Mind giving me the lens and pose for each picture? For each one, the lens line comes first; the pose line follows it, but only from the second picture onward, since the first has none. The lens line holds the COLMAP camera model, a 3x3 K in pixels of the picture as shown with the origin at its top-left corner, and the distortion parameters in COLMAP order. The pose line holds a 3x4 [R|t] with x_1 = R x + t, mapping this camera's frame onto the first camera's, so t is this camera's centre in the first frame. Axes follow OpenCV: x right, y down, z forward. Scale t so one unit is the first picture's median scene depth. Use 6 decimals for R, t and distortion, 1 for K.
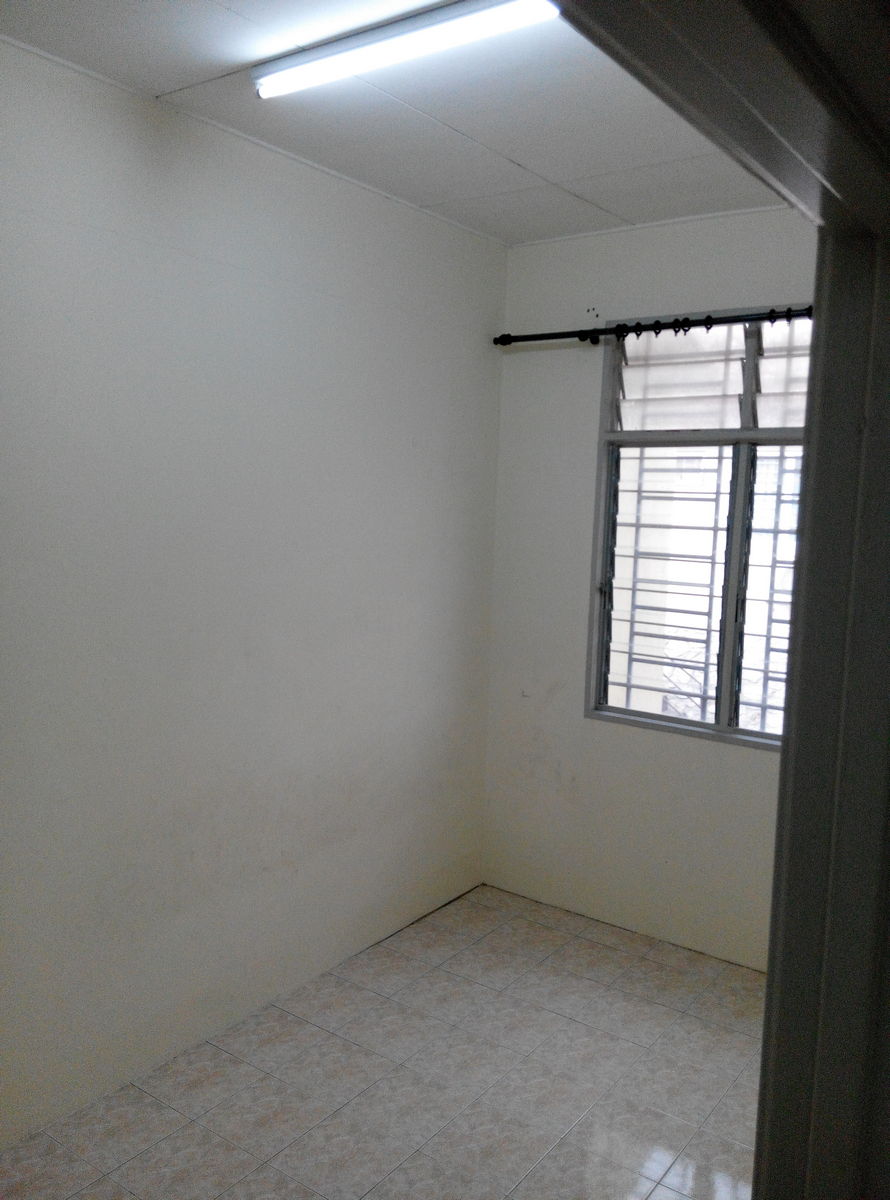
lens RADIAL K [[988.1, 0, 476.8], [0, 988.1, 624.8], [0, 0, 1]] dist [0.045841, -0.007567]
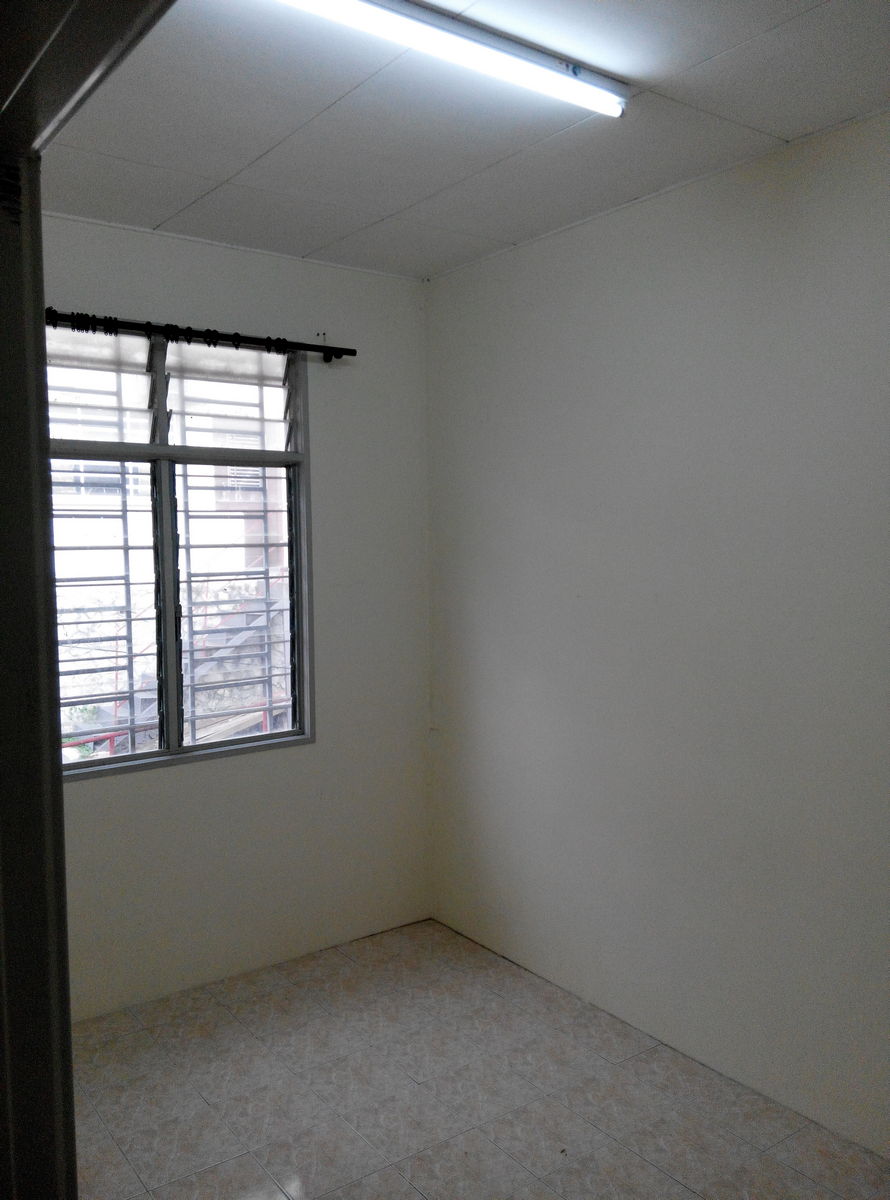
lens RADIAL K [[988.1, 0, 476.8], [0, 988.1, 624.8], [0, 0, 1]] dist [0.045841, -0.007567]
pose [[0.309967, -0.124174, 0.942603, -0.627604], [0.121346, 0.988493, 0.090315, -0.080244], [-0.942972, 0.086386, 0.321468, 0.452326]]
